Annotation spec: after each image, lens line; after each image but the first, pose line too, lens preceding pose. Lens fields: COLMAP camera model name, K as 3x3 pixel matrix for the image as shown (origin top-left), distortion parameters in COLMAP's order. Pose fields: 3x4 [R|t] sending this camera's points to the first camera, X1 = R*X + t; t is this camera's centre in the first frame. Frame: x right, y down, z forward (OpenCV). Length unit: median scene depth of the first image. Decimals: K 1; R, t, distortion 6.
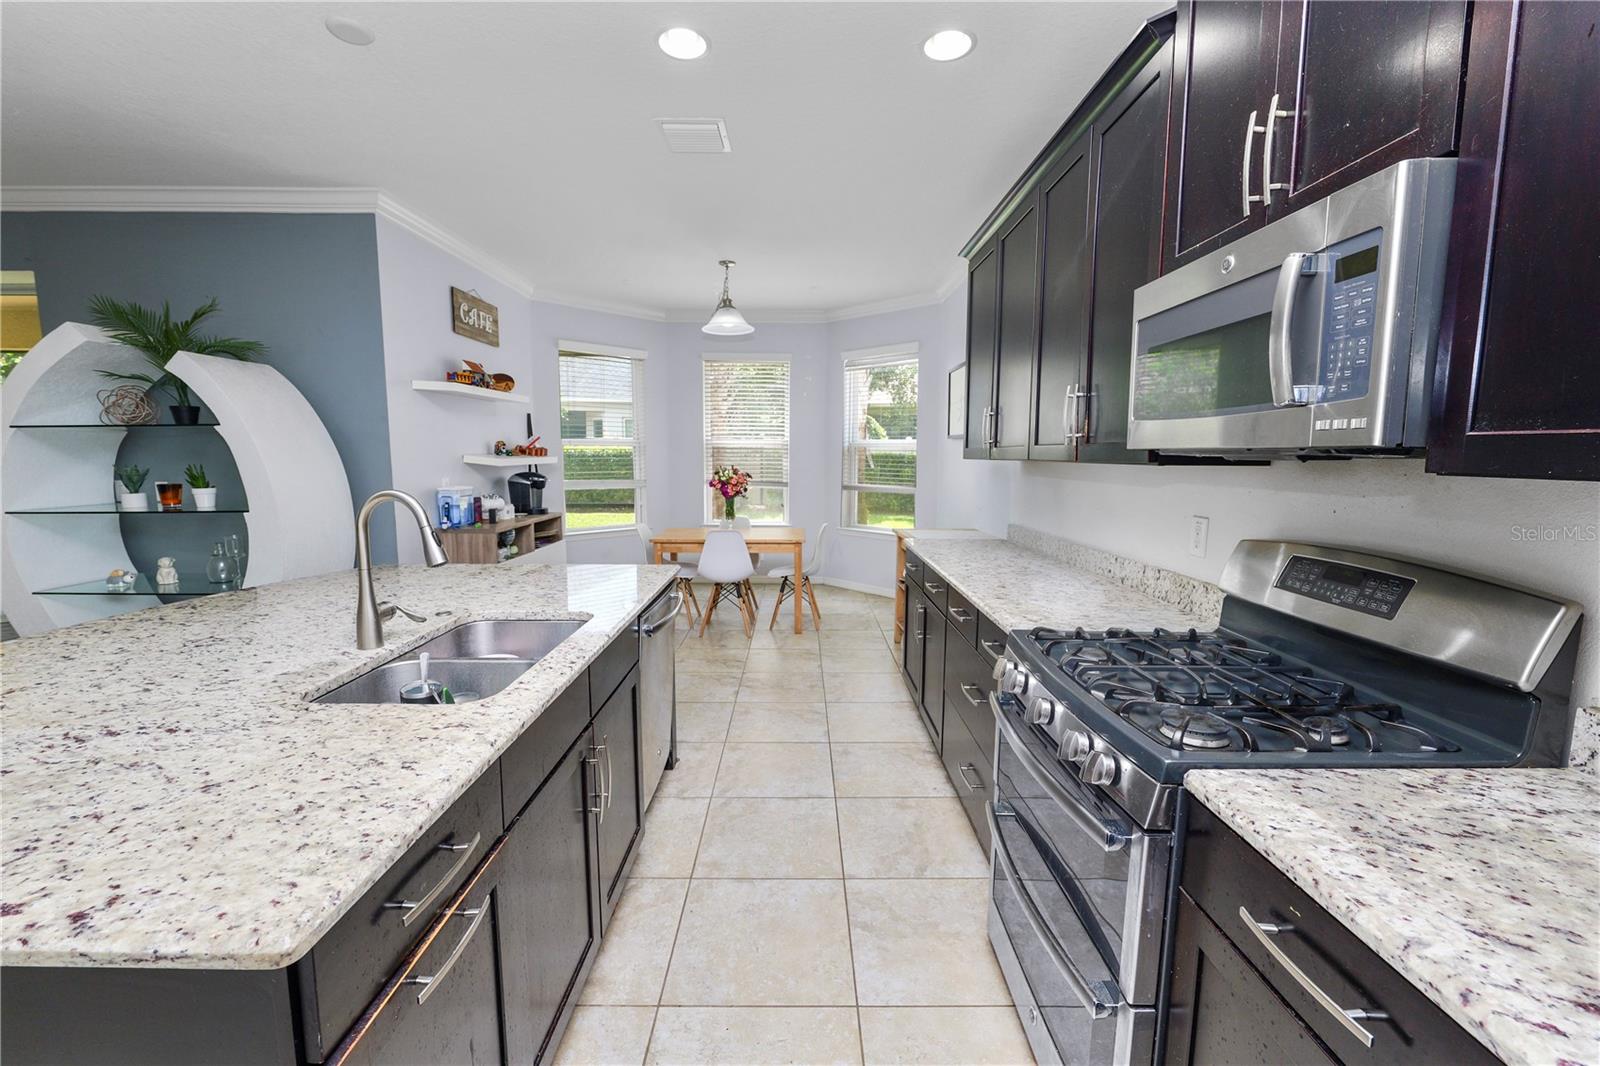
lens RADIAL K [[648.9, 0, 805.8], [0, 648.9, 526.8], [0, 0, 1]] dist [-0.011492, 0.000233]
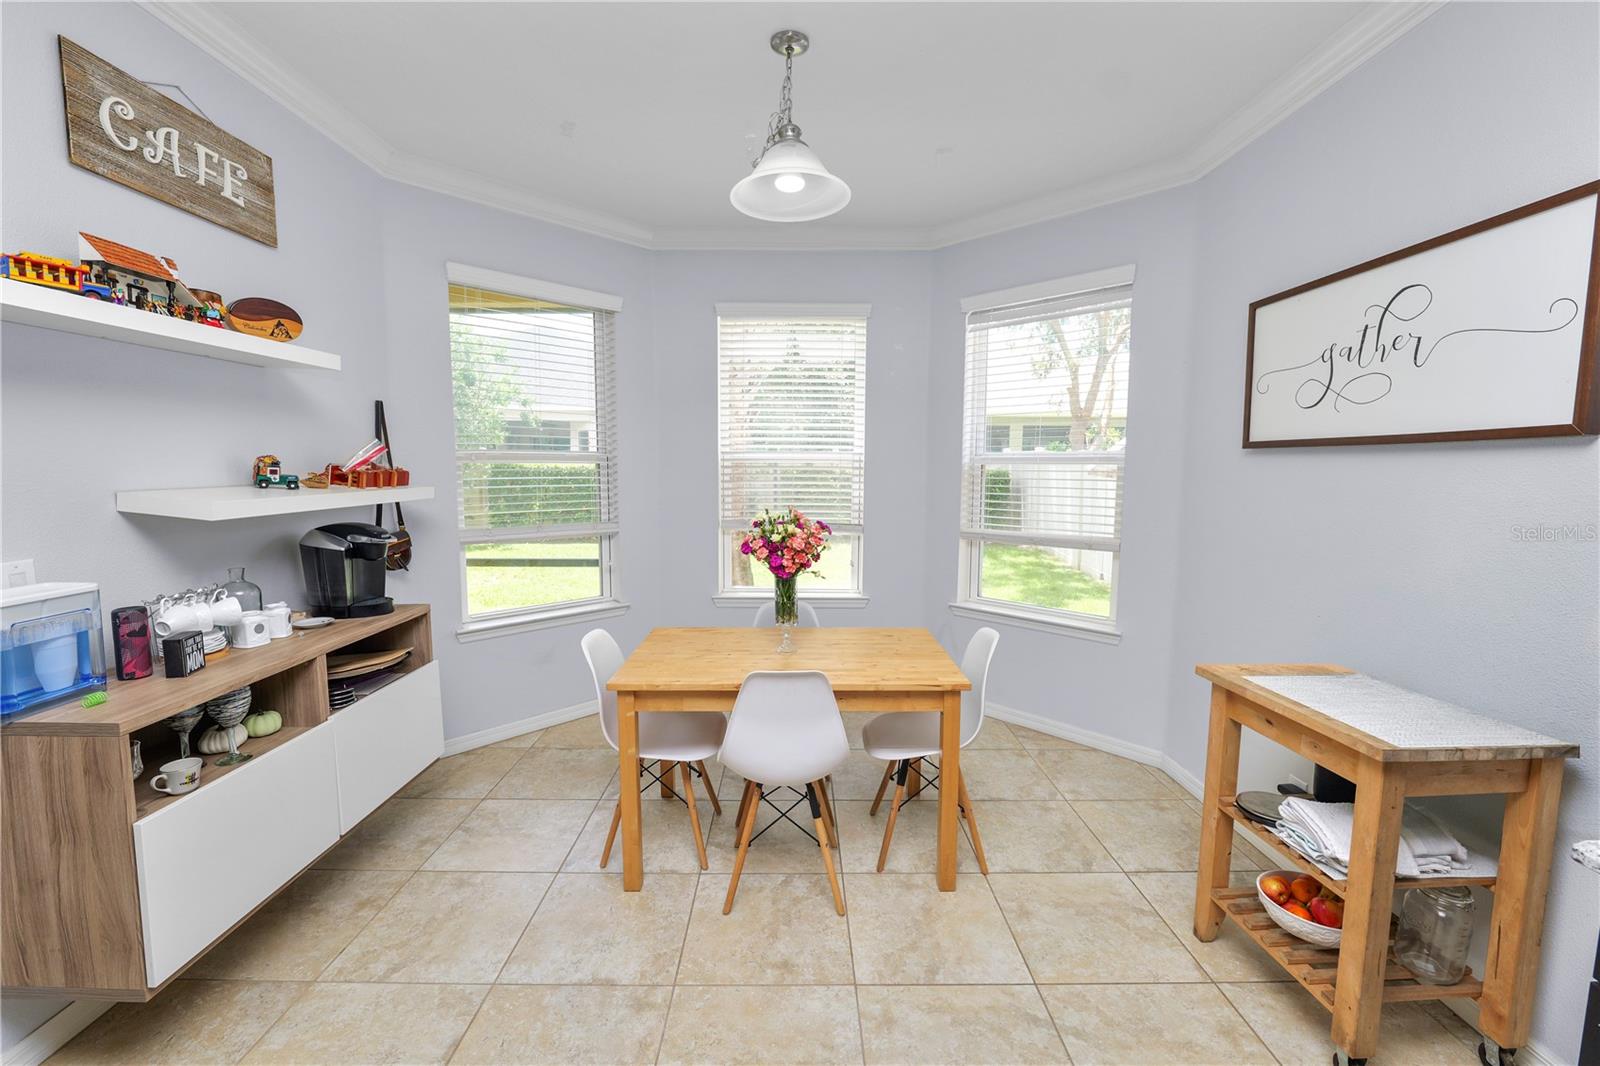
lens RADIAL K [[648.9, 0, 796.5], [0, 648.9, 530.3], [0, 0, 1]] dist [-0.011492, 0.000233]
pose [[0.999932, -0.001816, -0.011525, -0.107386], [0.001614, 0.999845, -0.017504, -0.071860], [0.011555, 0.017484, 0.999780, 0.555285]]
